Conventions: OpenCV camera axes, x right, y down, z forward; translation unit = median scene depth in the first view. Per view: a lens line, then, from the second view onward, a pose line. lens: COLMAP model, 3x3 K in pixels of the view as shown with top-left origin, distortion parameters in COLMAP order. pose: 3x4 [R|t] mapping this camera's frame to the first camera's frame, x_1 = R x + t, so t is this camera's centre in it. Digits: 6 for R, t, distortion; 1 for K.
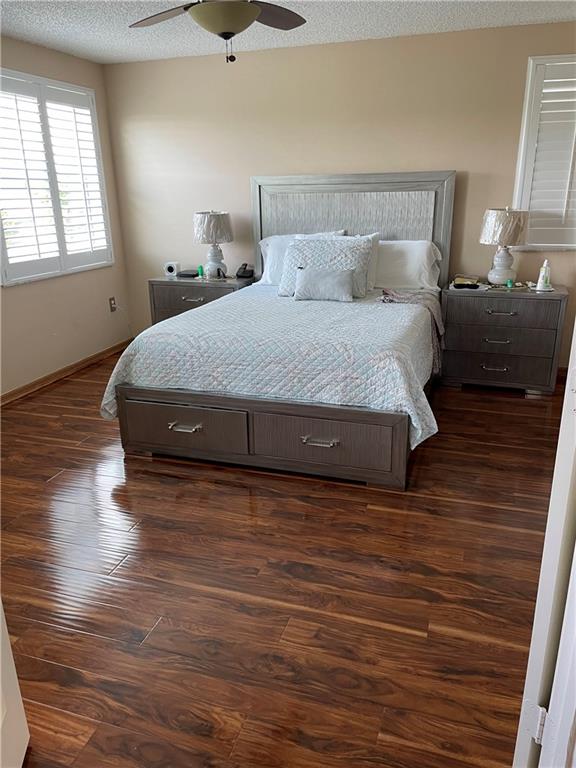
lens RADIAL K [[582.7, 0, 289.4], [0, 582.7, 383.9], [0, 0, 1]] dist [0.081092, -0.109266]
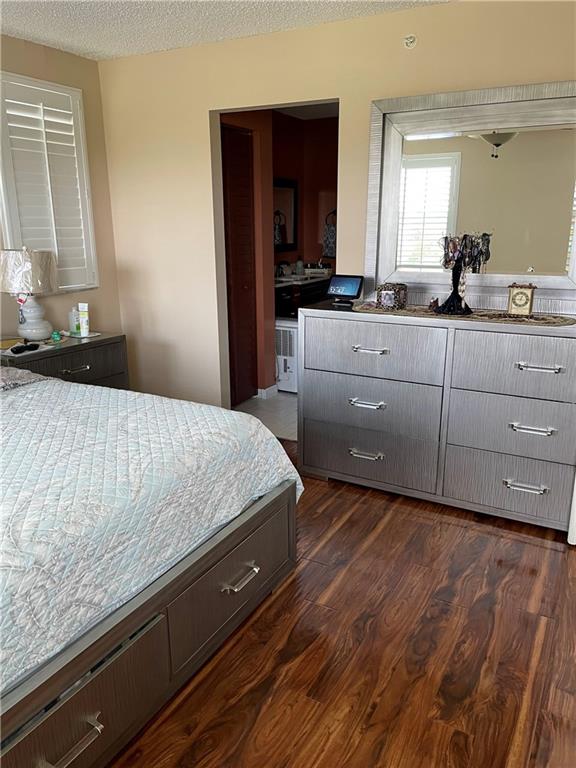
lens RADIAL K [[582.7, 0, 288.2], [0, 582.7, 381.9], [0, 0, 1]] dist [0.081092, -0.109266]
pose [[0.195229, -0.249878, 0.948392, -0.552015], [0.317386, 0.931061, 0.179978, -0.229236], [-0.927983, 0.265869, 0.261077, 0.725218]]
